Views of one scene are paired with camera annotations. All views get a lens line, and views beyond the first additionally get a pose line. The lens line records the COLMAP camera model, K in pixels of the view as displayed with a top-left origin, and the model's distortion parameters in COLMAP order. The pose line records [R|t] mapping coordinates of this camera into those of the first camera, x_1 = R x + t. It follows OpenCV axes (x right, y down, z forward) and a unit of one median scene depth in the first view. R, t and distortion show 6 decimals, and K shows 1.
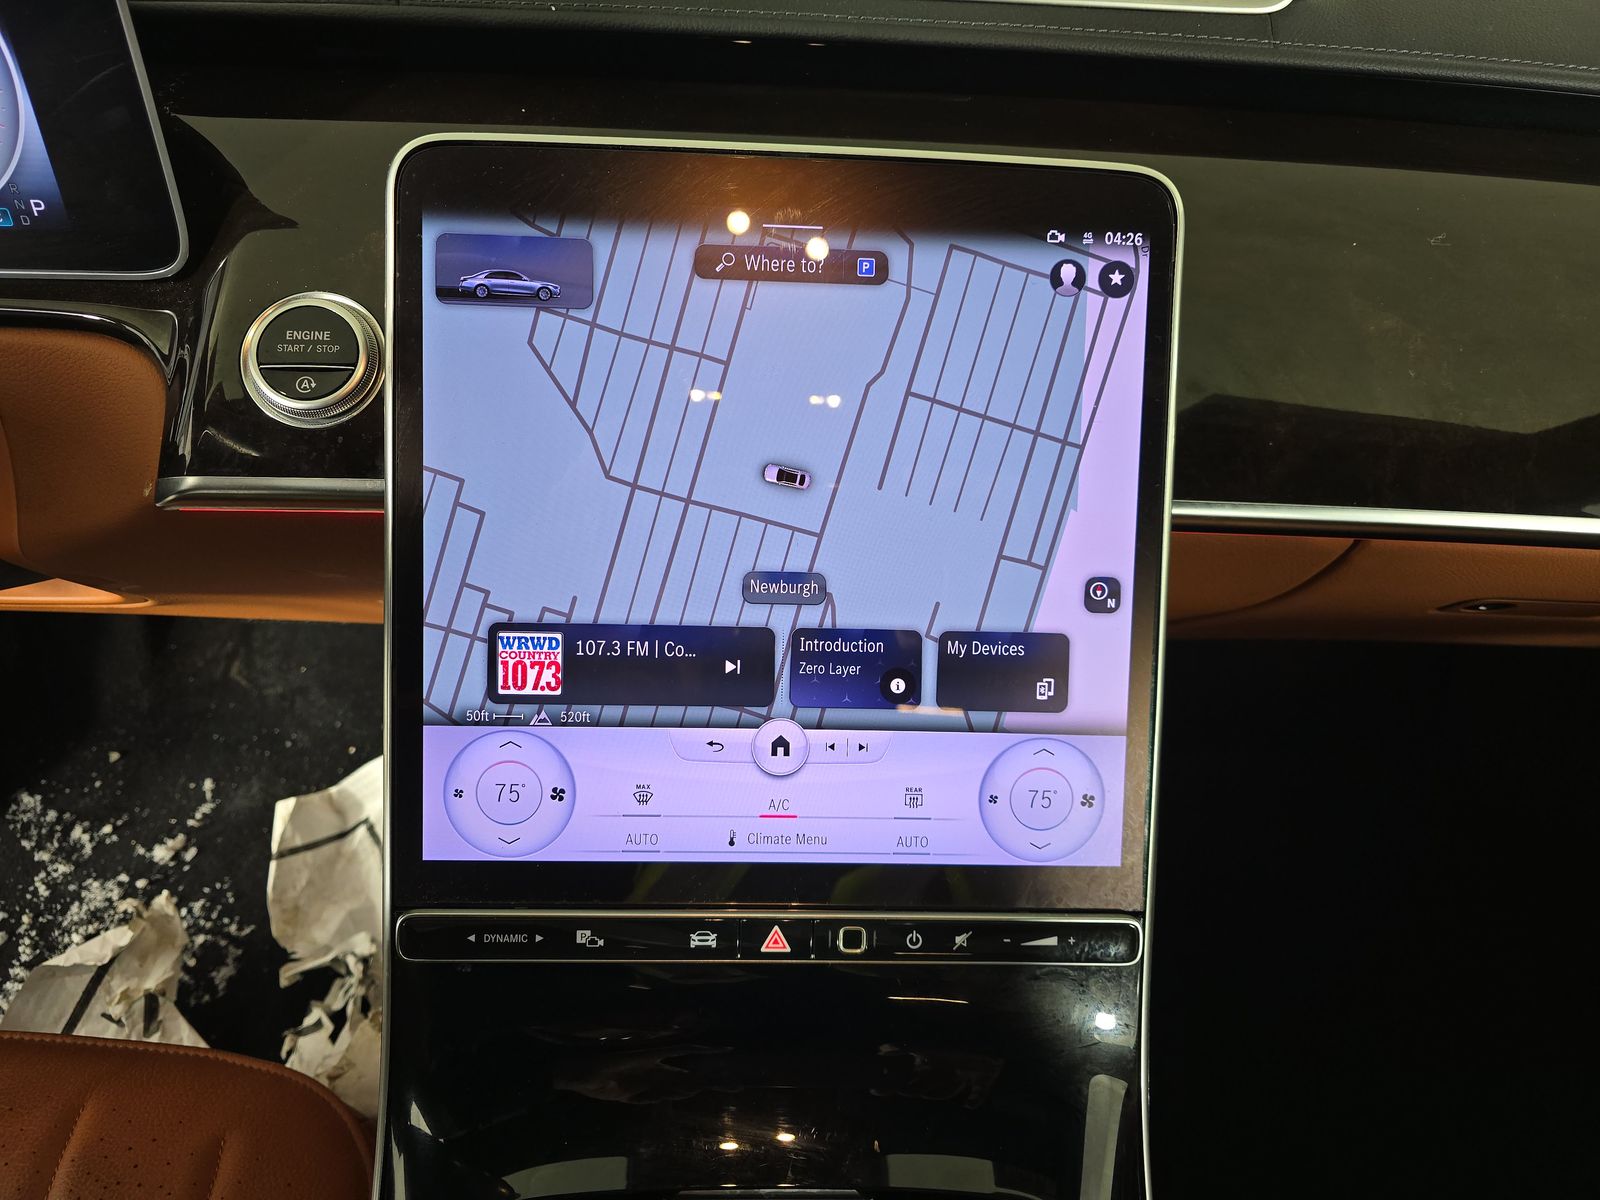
lens RADIAL K [[1080.4, 0, 798.7], [0, 1080.4, 601.2], [0, 0, 1]] dist [0.026717, -0.004747]
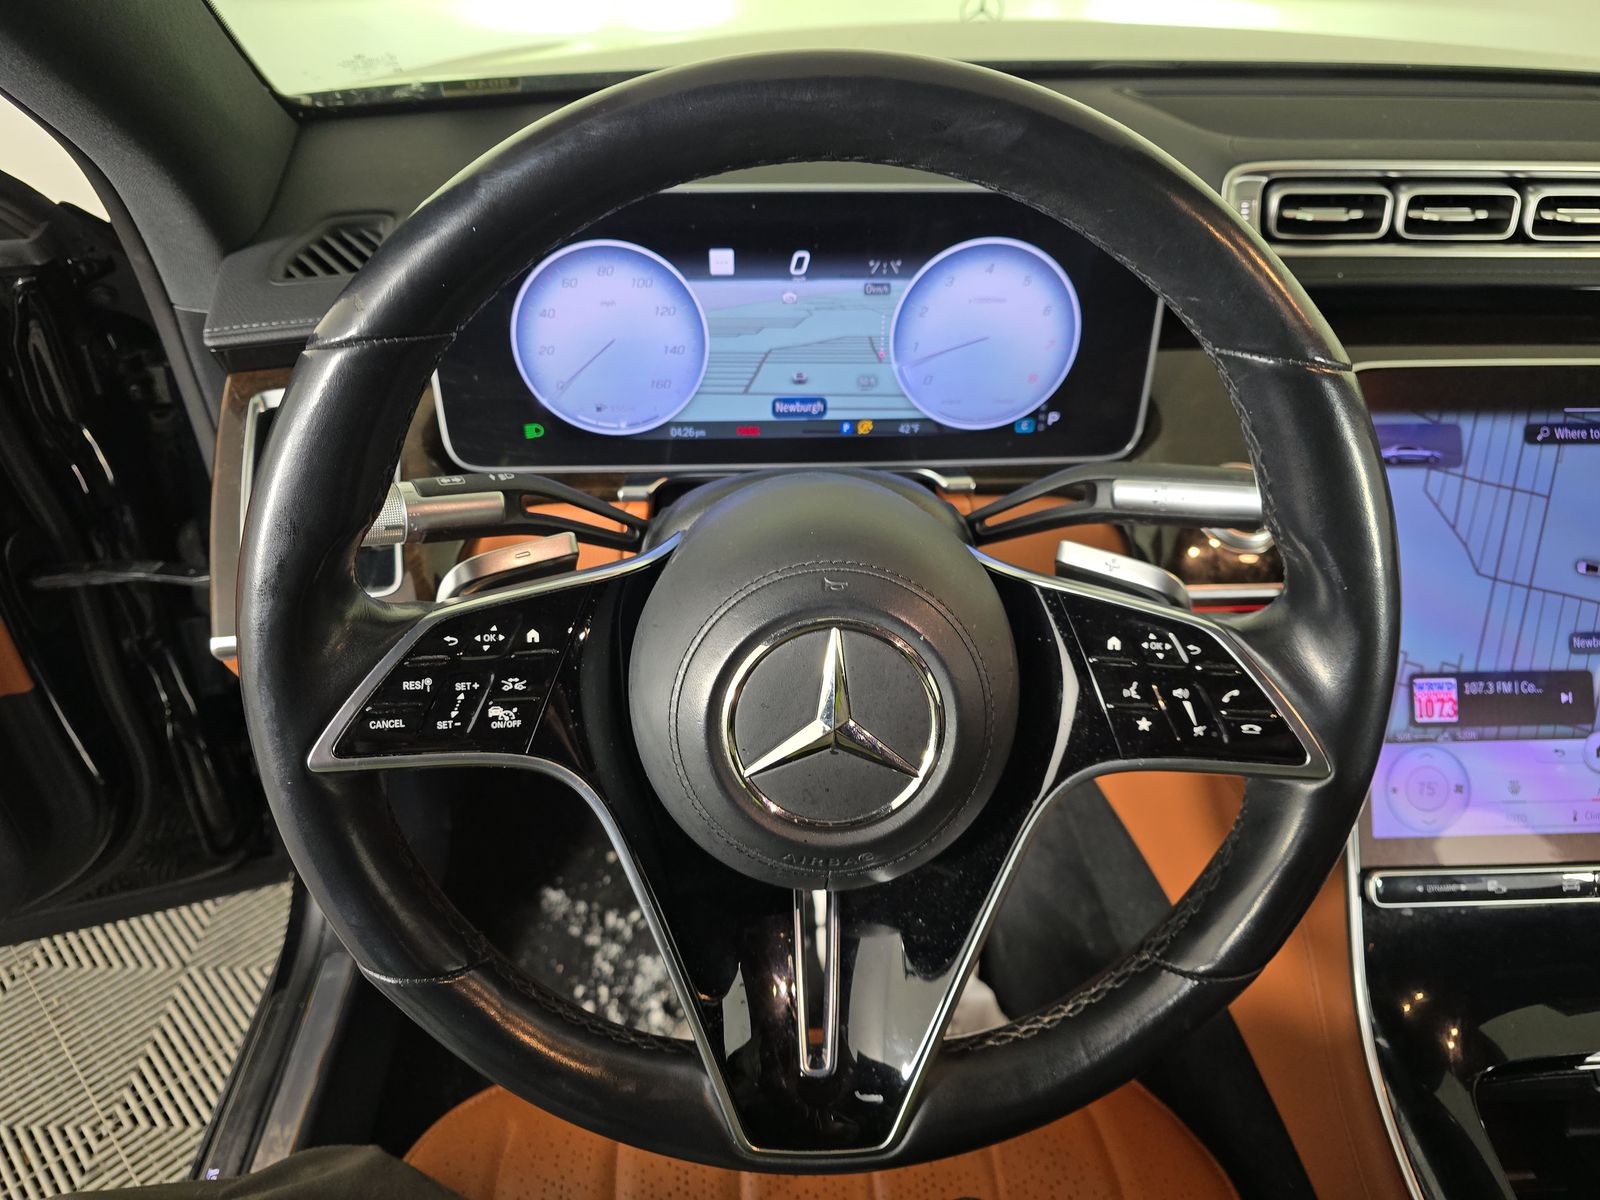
lens RADIAL K [[1080.4, 0, 807.0], [0, 1080.4, 600.6], [0, 0, 1]] dist [0.026717, -0.004747]
pose [[0.998925, -0.043382, 0.016363, -1.132901], [0.045107, 0.990938, -0.126519, 0.072687], [-0.010726, 0.127121, 0.991829, -0.499973]]
